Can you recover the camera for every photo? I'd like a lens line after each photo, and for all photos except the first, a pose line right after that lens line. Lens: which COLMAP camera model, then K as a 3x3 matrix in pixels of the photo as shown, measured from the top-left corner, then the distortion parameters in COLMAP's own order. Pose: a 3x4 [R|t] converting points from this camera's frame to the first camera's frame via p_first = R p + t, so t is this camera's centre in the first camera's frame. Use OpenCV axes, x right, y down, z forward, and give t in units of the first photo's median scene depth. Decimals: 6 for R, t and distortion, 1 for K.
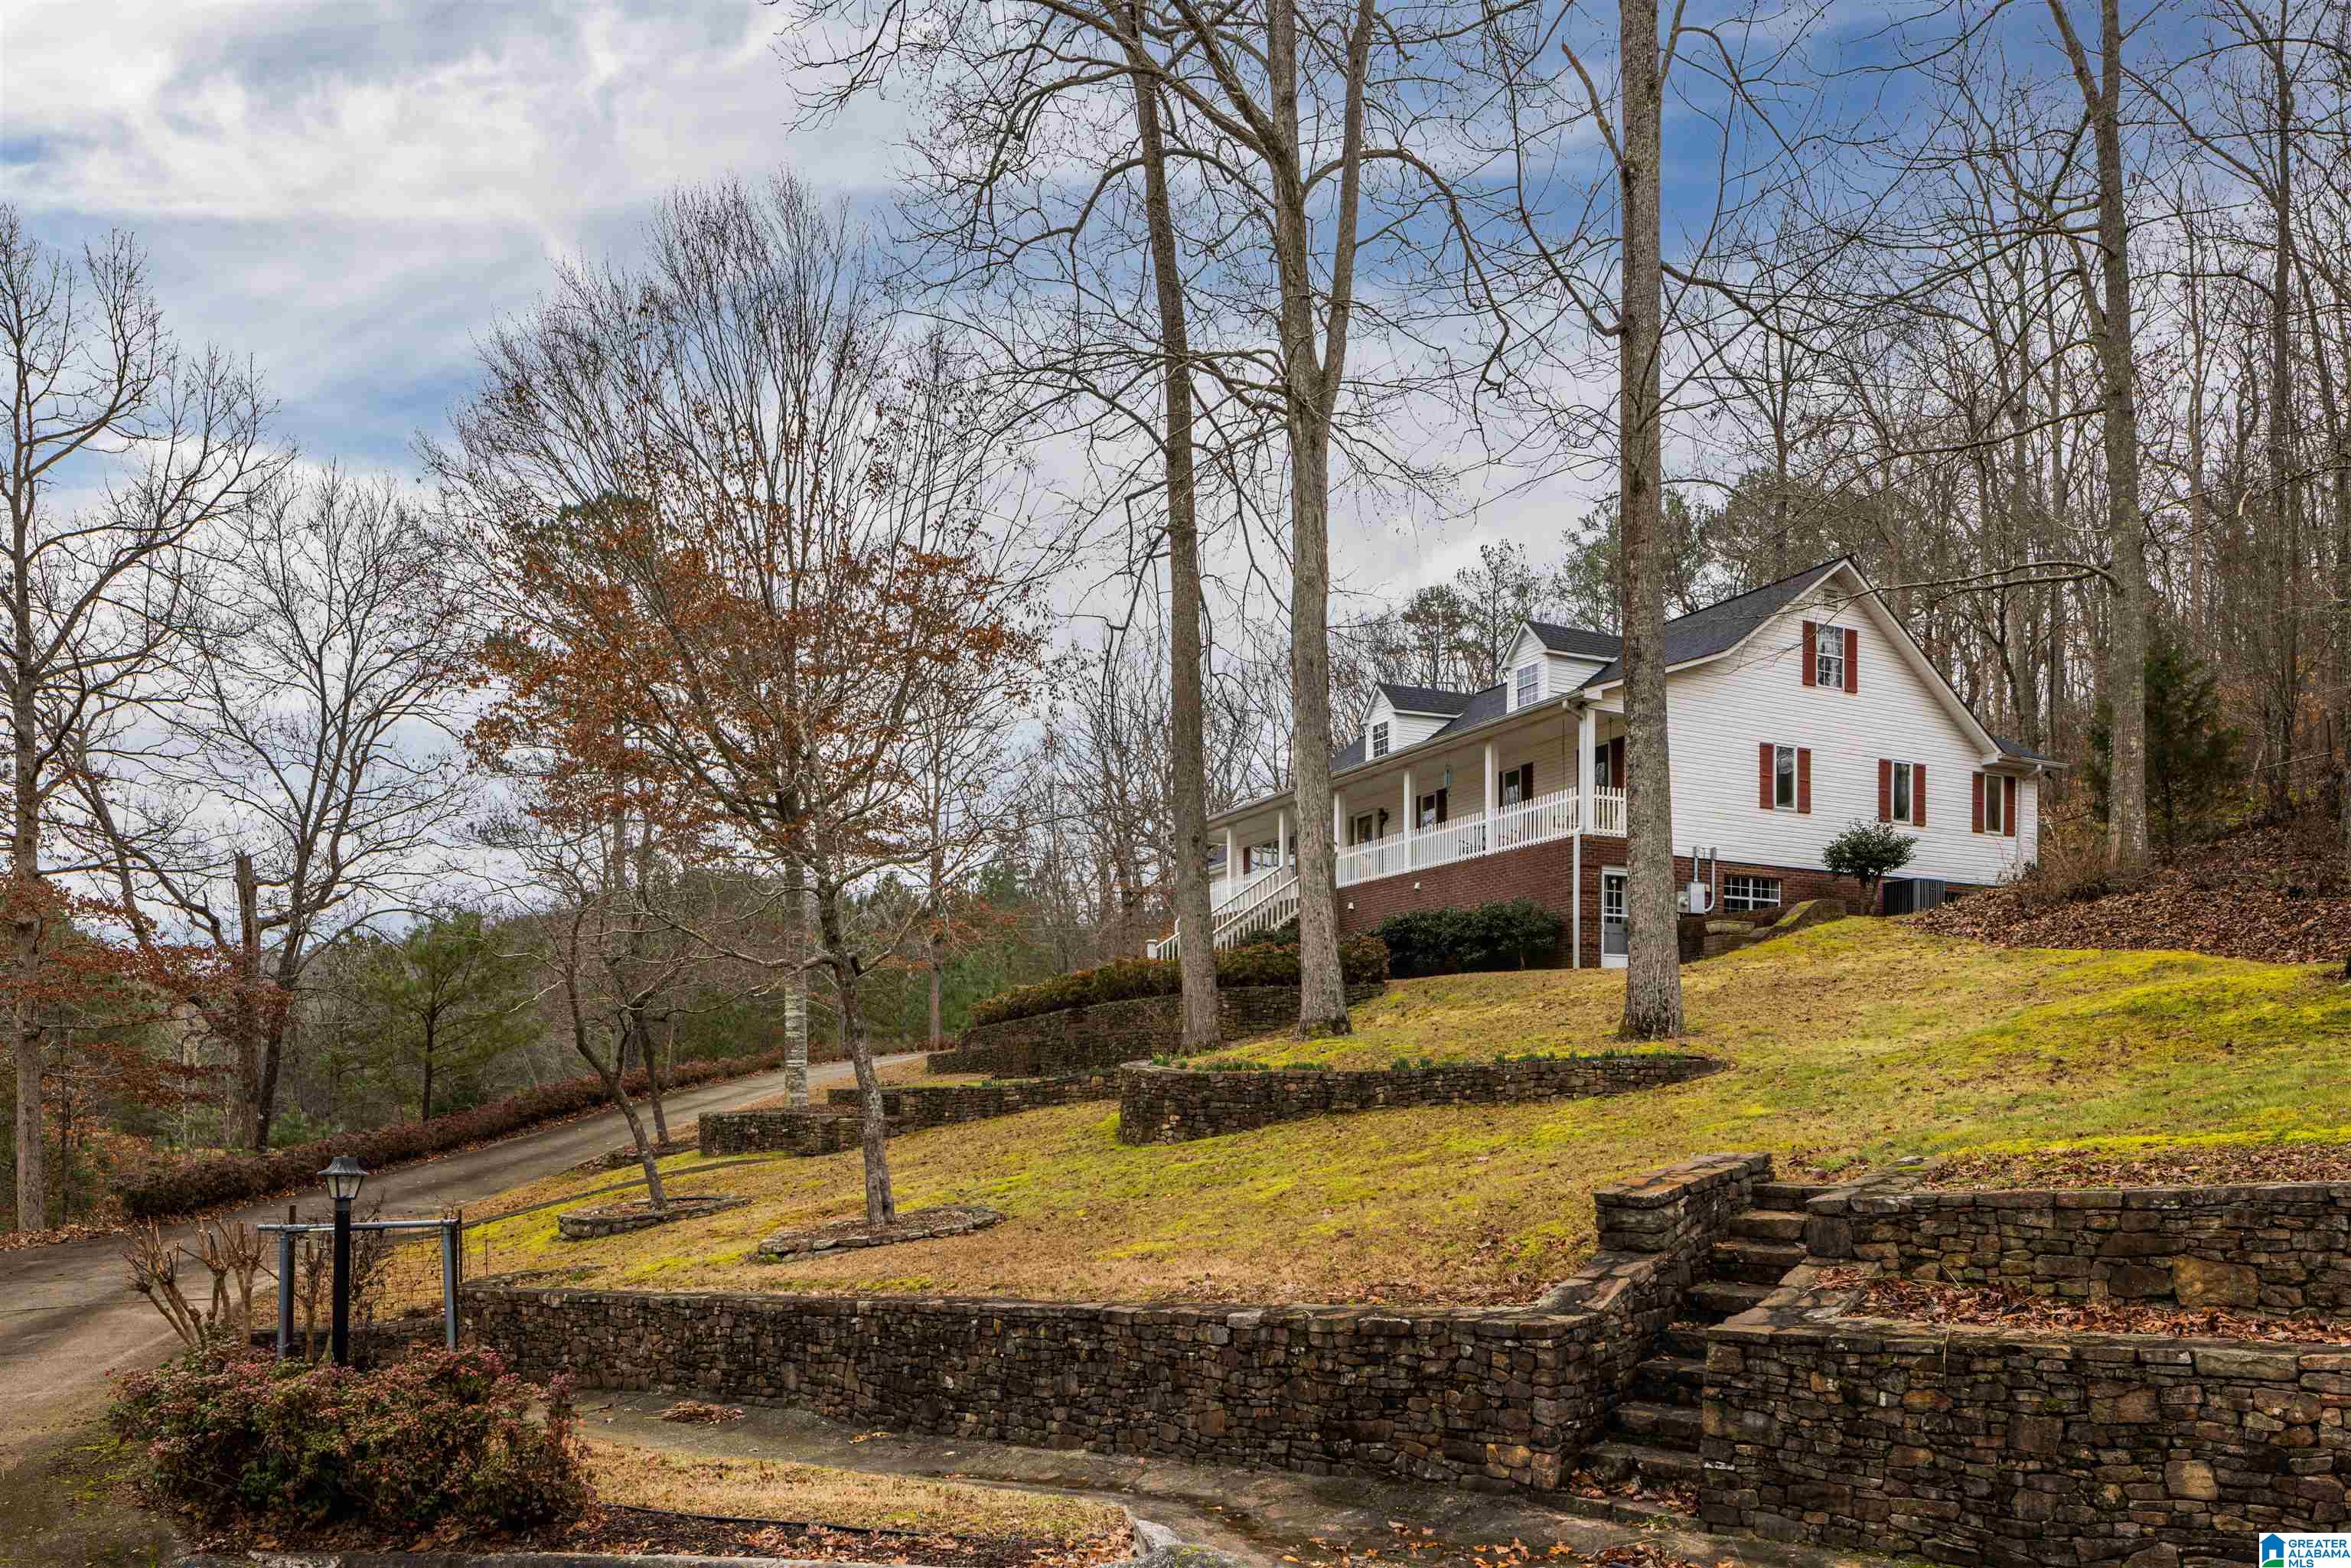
lens RADIAL K [[1647.0, 0, 1178.3], [0, 1647.0, 863.6], [0, 0, 1]] dist [-0.005836, 0.001466]
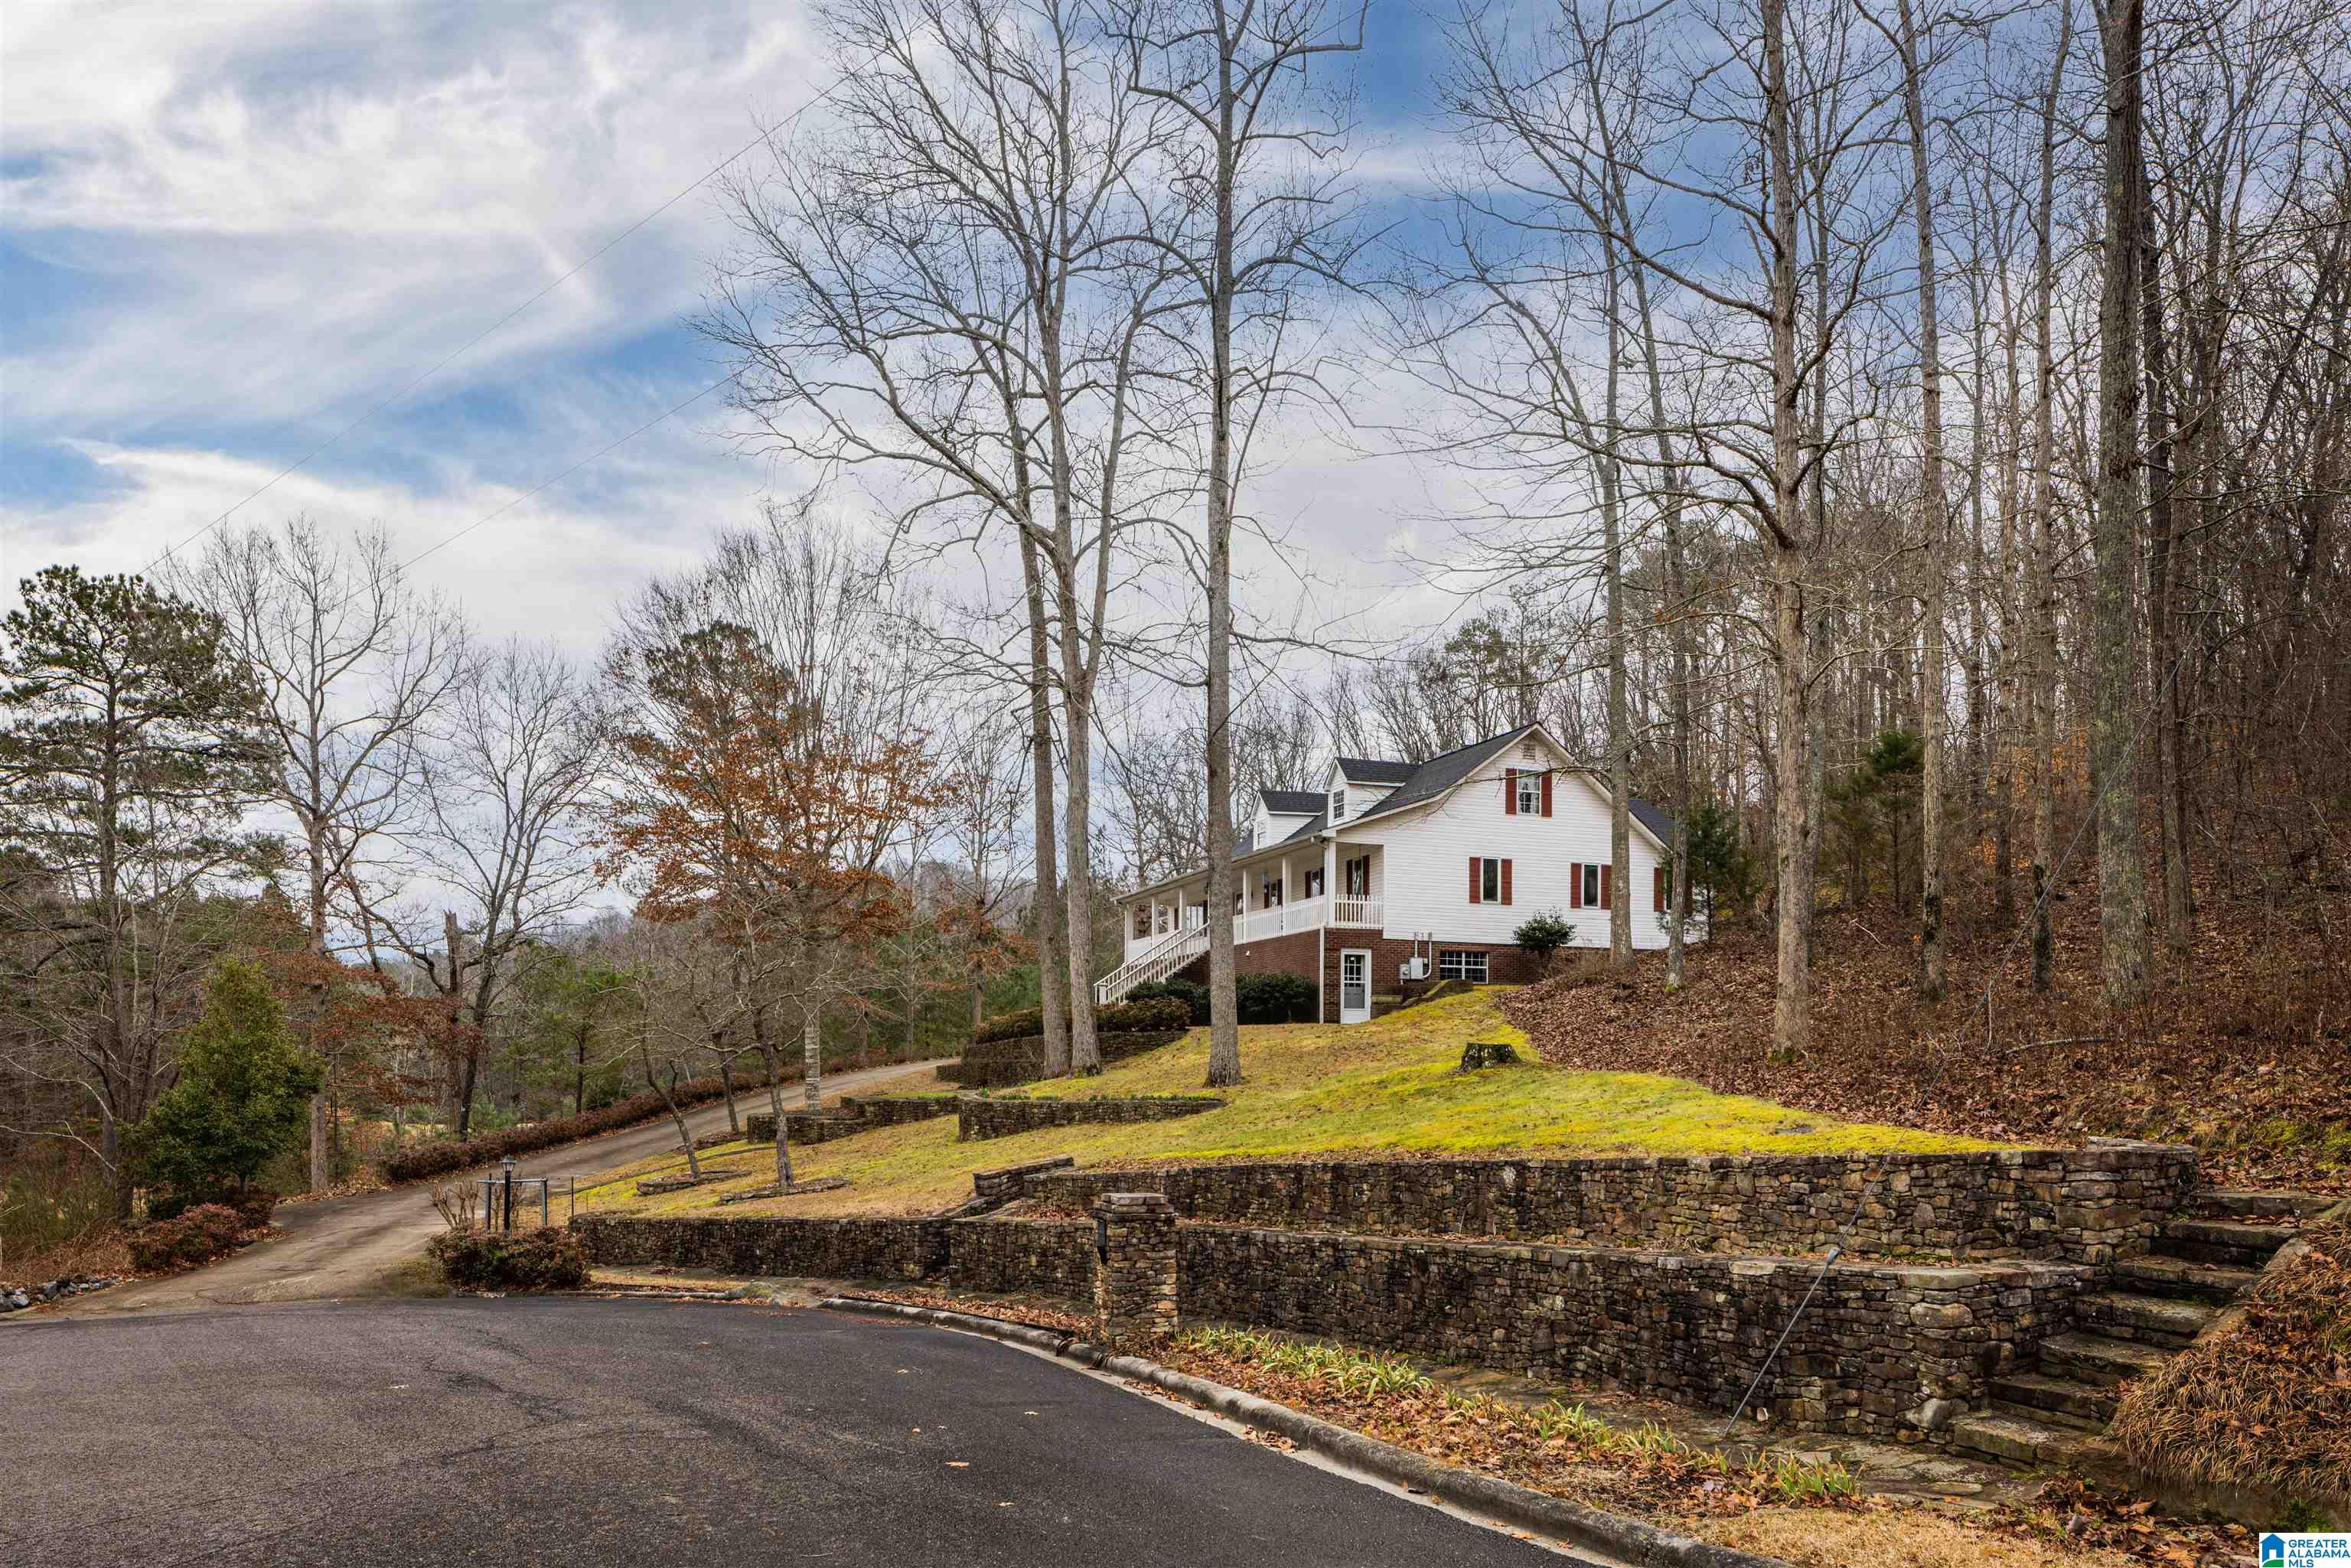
lens RADIAL K [[1647.0, 0, 1176.9], [0, 1647.0, 785.6], [0, 0, 1]] dist [-0.005836, 0.001466]
pose [[0.995419, -0.013710, -0.094618, 0.235210], [0.010703, 0.999424, -0.032206, -0.091333], [0.095005, 0.031046, 0.994993, -0.444328]]
